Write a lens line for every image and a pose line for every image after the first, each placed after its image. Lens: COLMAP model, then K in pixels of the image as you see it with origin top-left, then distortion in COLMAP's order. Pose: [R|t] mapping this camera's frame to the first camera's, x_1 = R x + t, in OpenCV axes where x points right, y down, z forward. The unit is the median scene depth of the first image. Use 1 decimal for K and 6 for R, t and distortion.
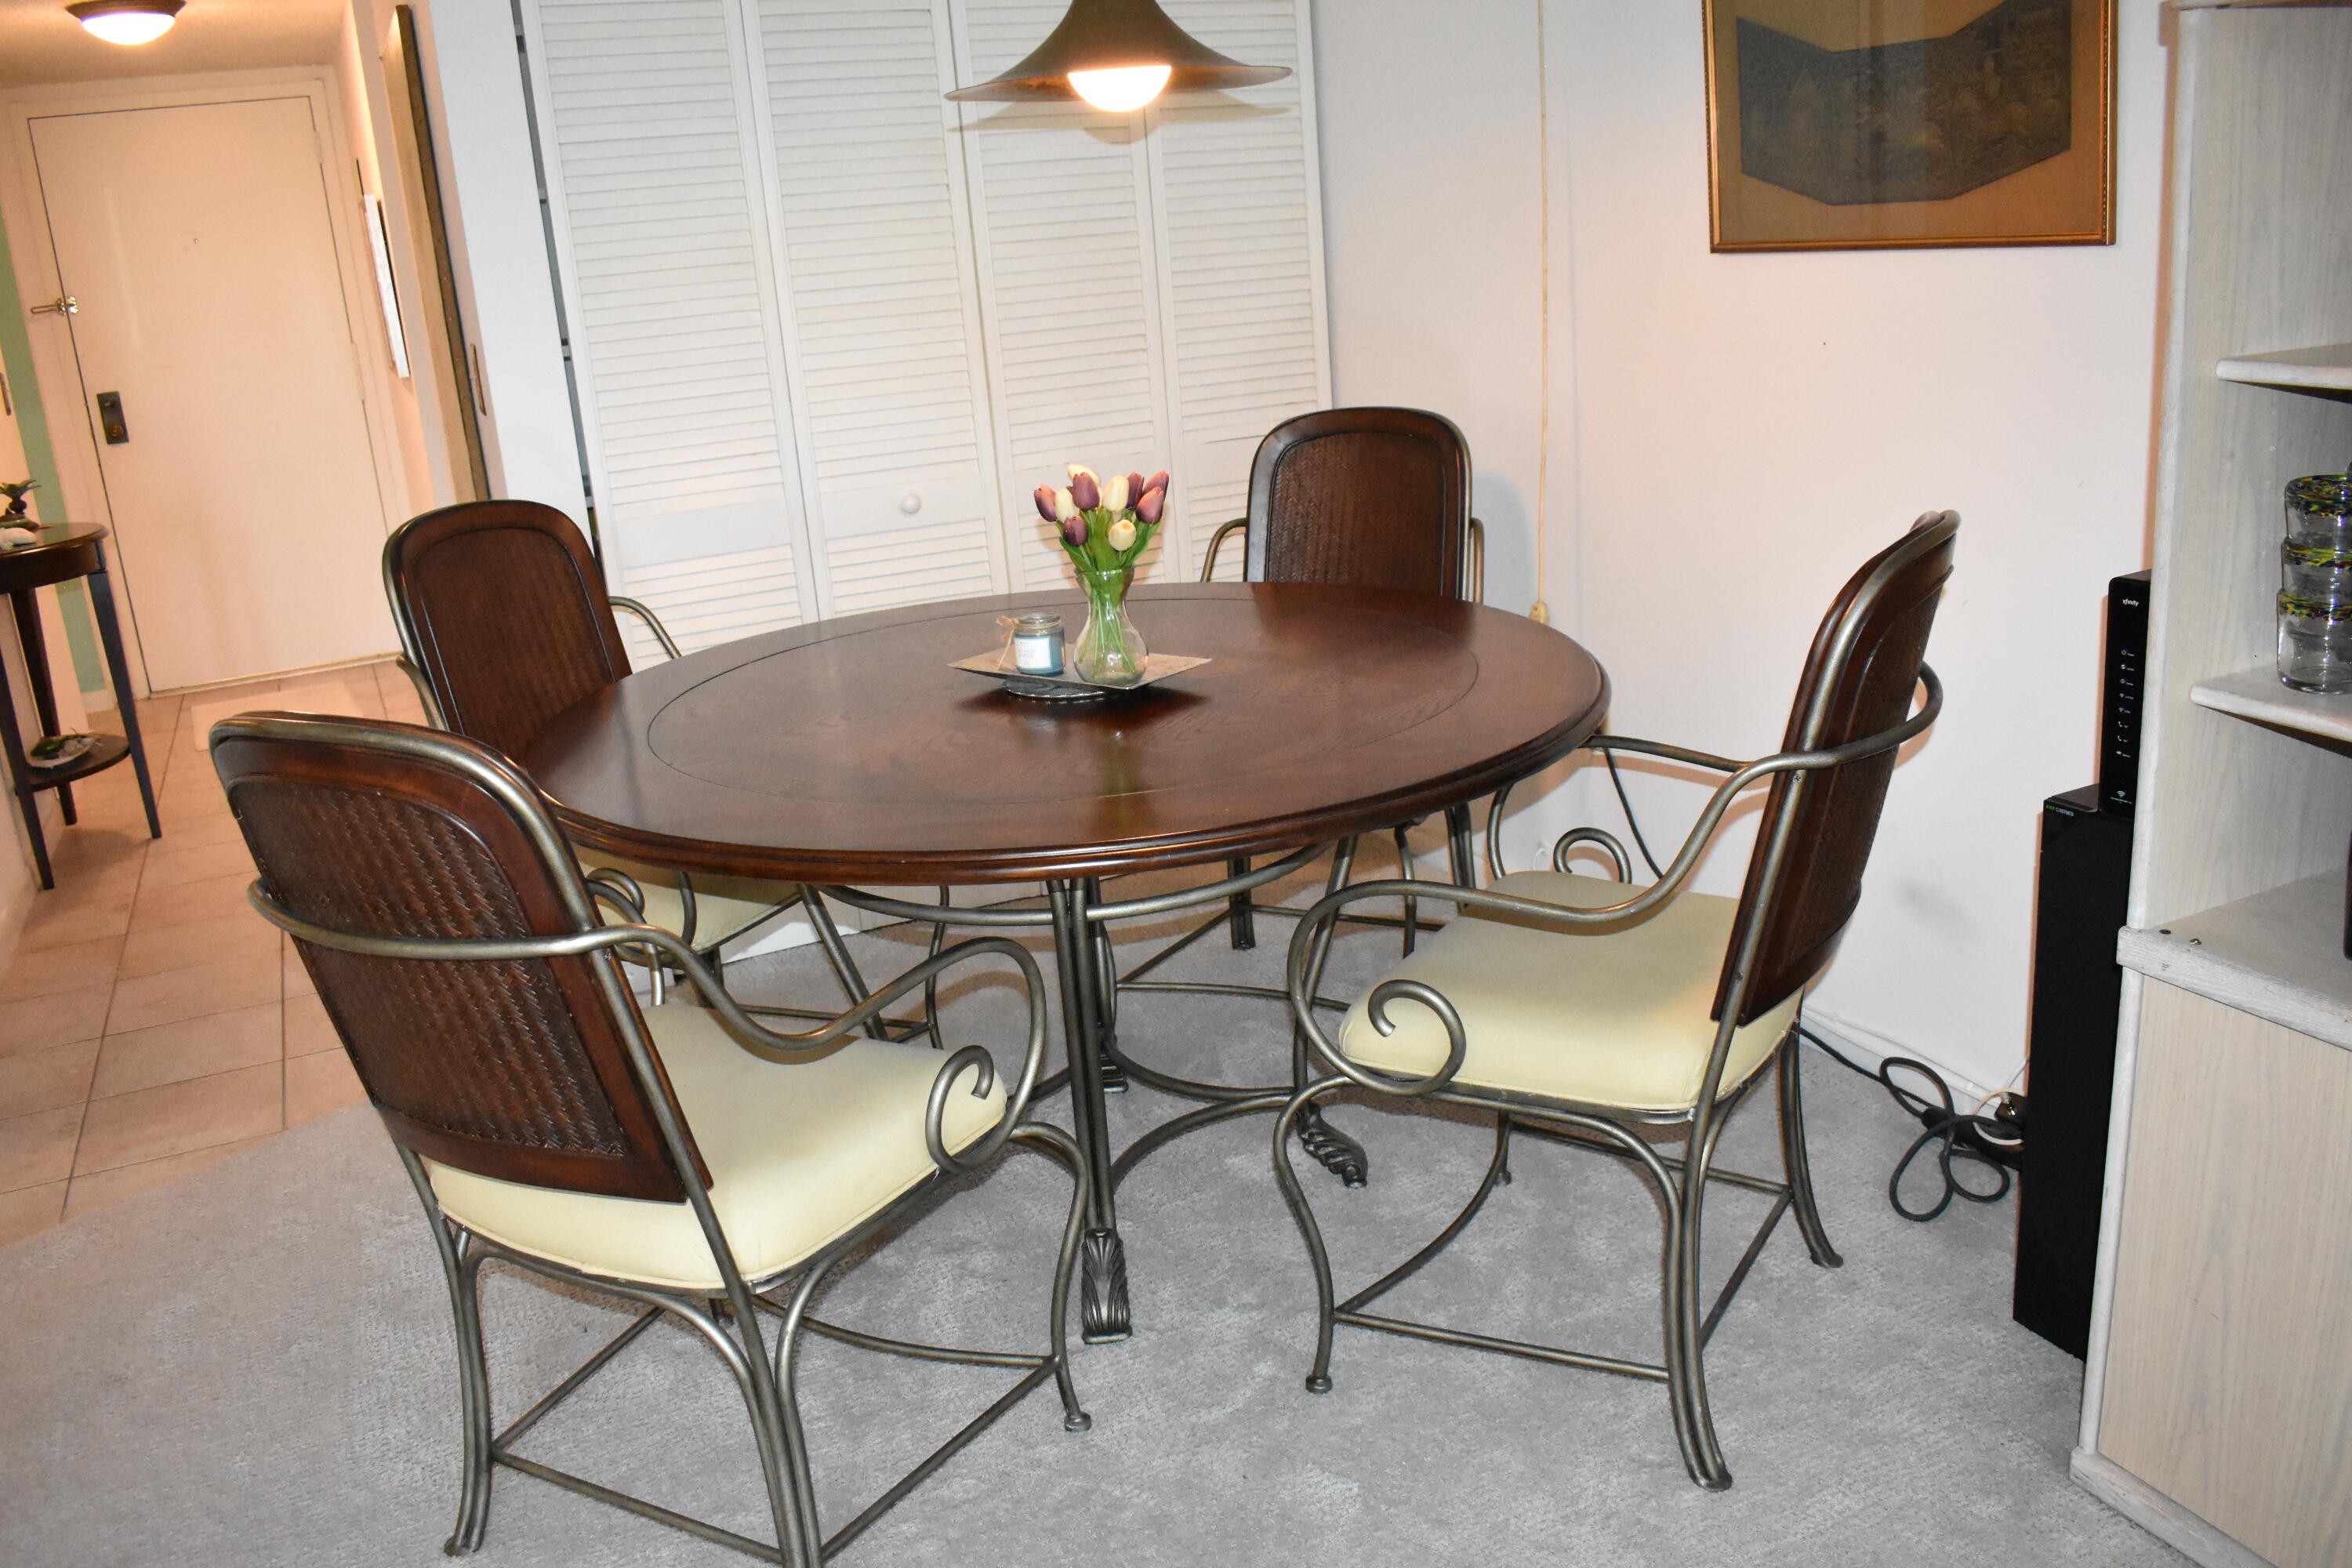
lens RADIAL K [[1882.2, 0, 1176.0], [0, 1882.2, 784.0], [0, 0, 1]] dist [-0.087366, 0.012047]
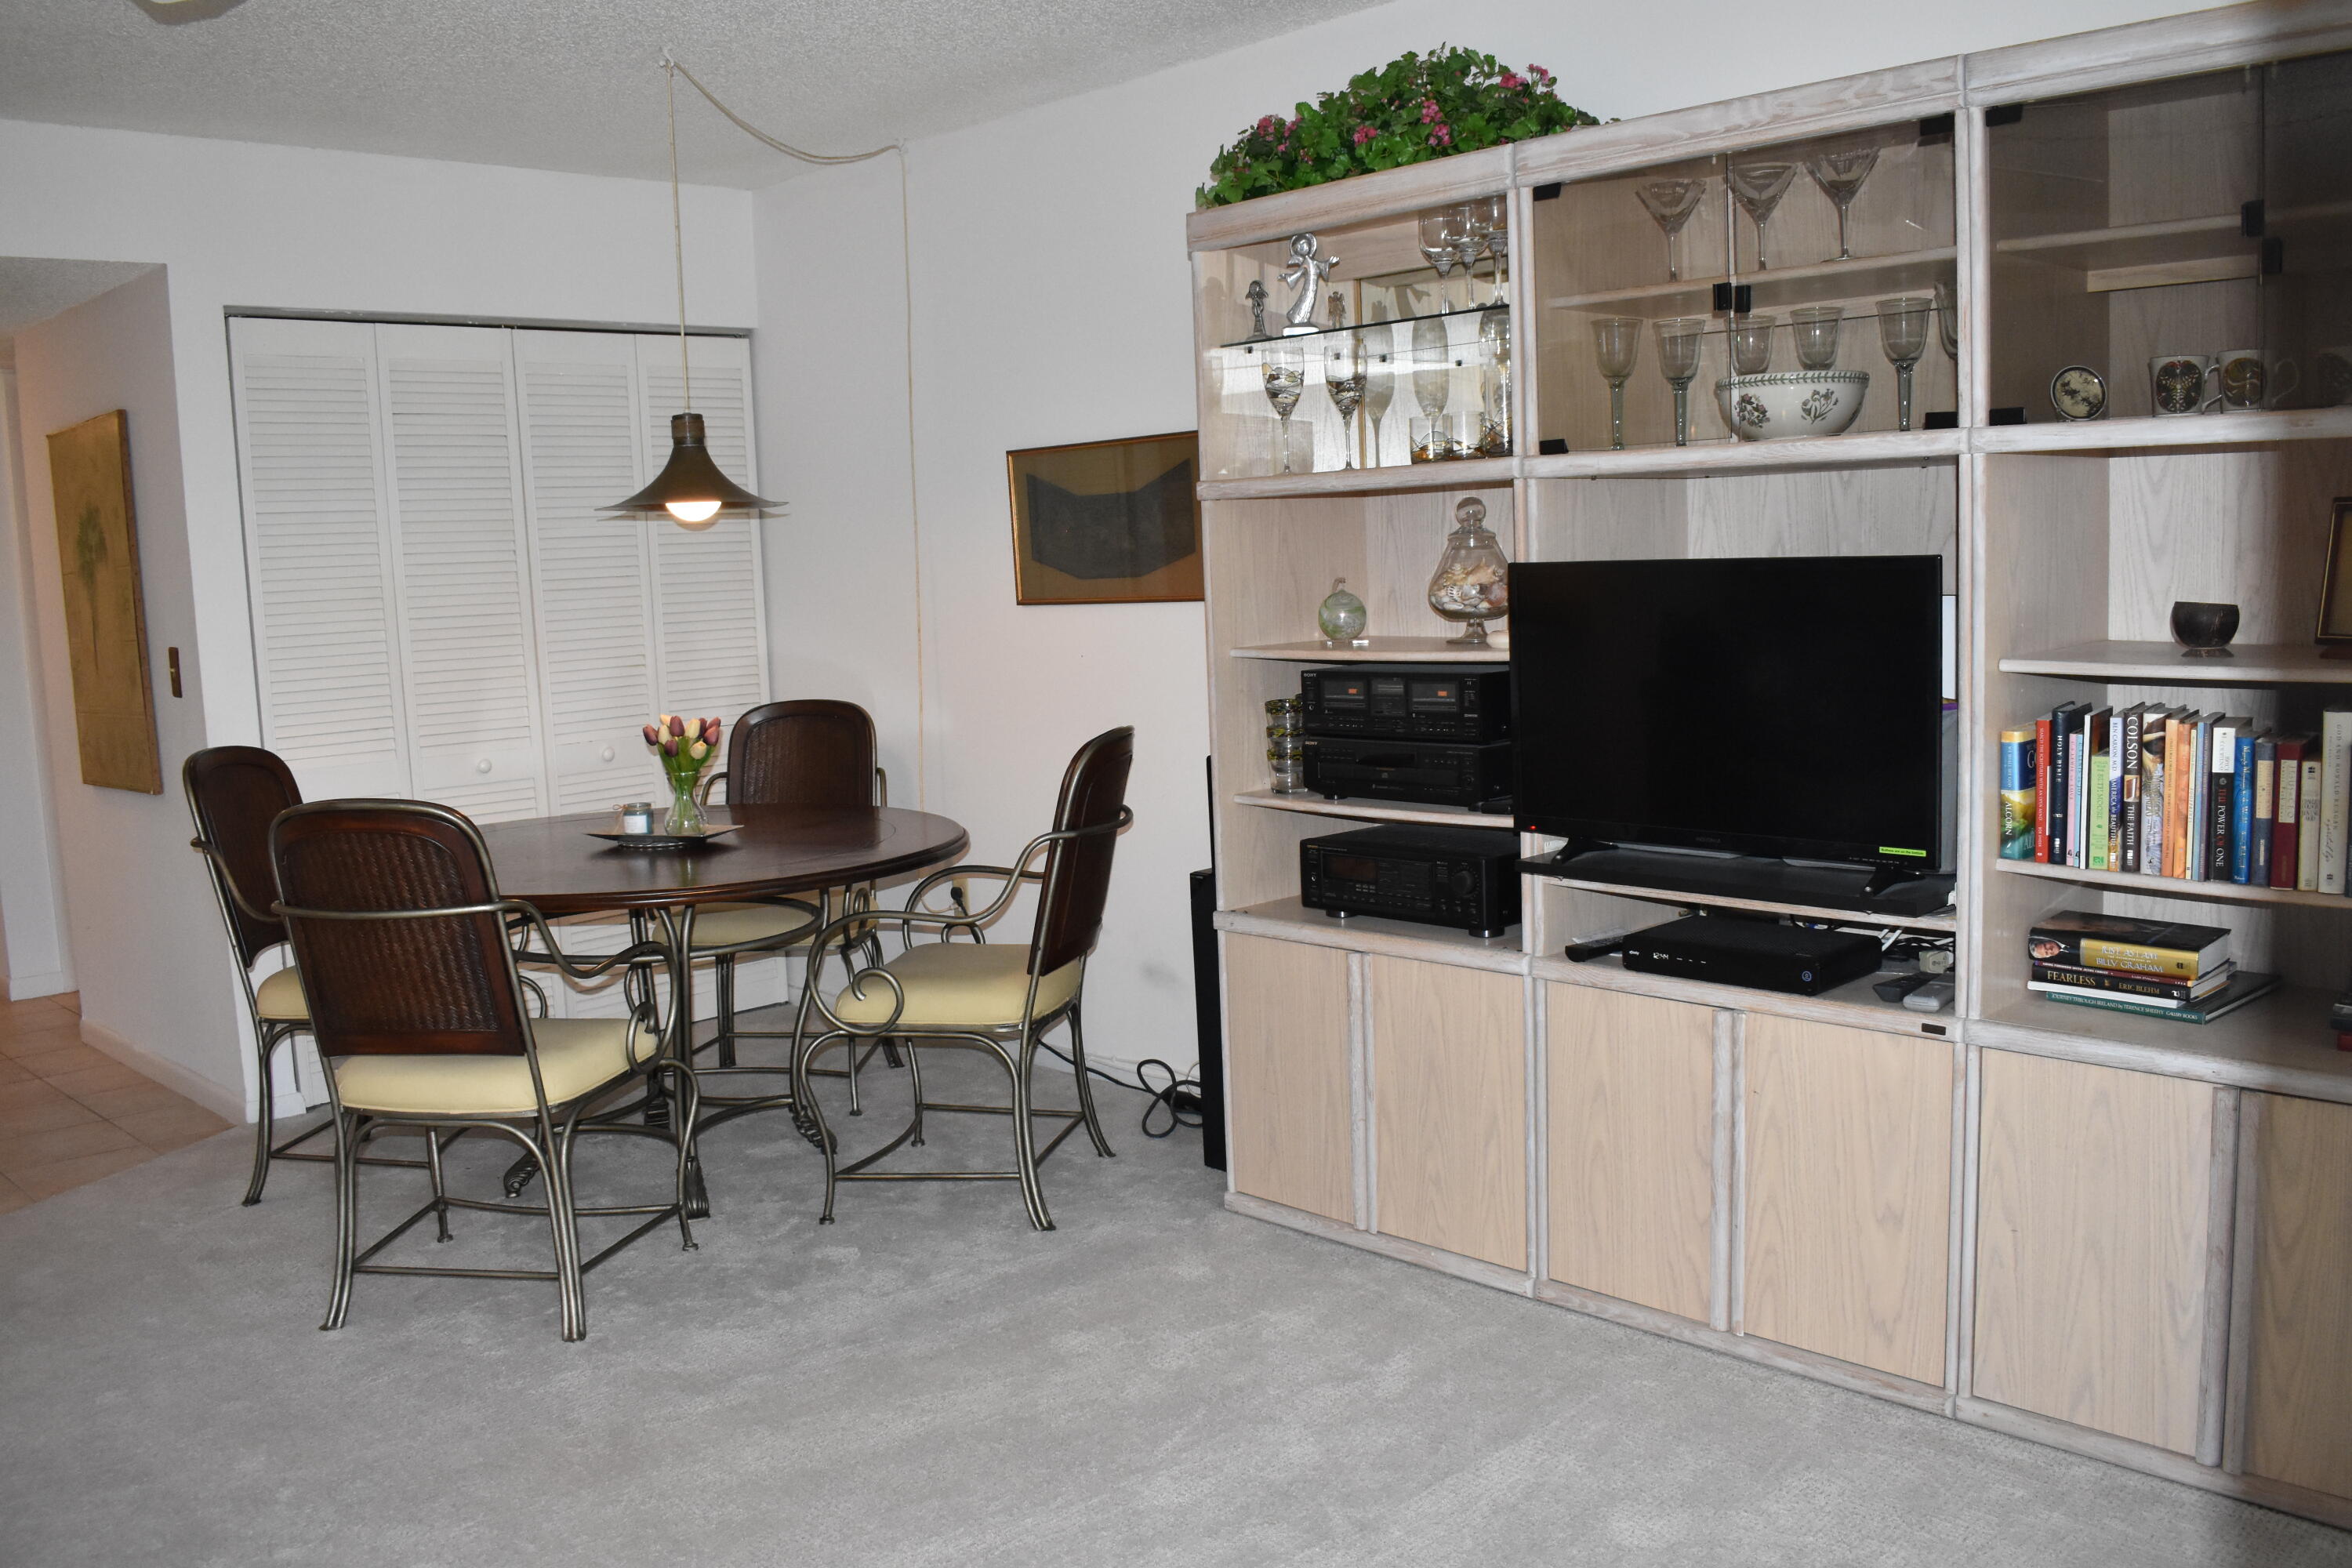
lens RADIAL K [[1974.3, 0, 1176.0], [0, 1974.3, 784.0], [0, 0, 1]] dist [-0.083171, 0.008359]
pose [[0.943769, -0.002365, 0.330597, -0.221157], [0.065418, 0.981538, -0.179730, 0.269311], [-0.324069, 0.191250, 0.926500, -0.888964]]
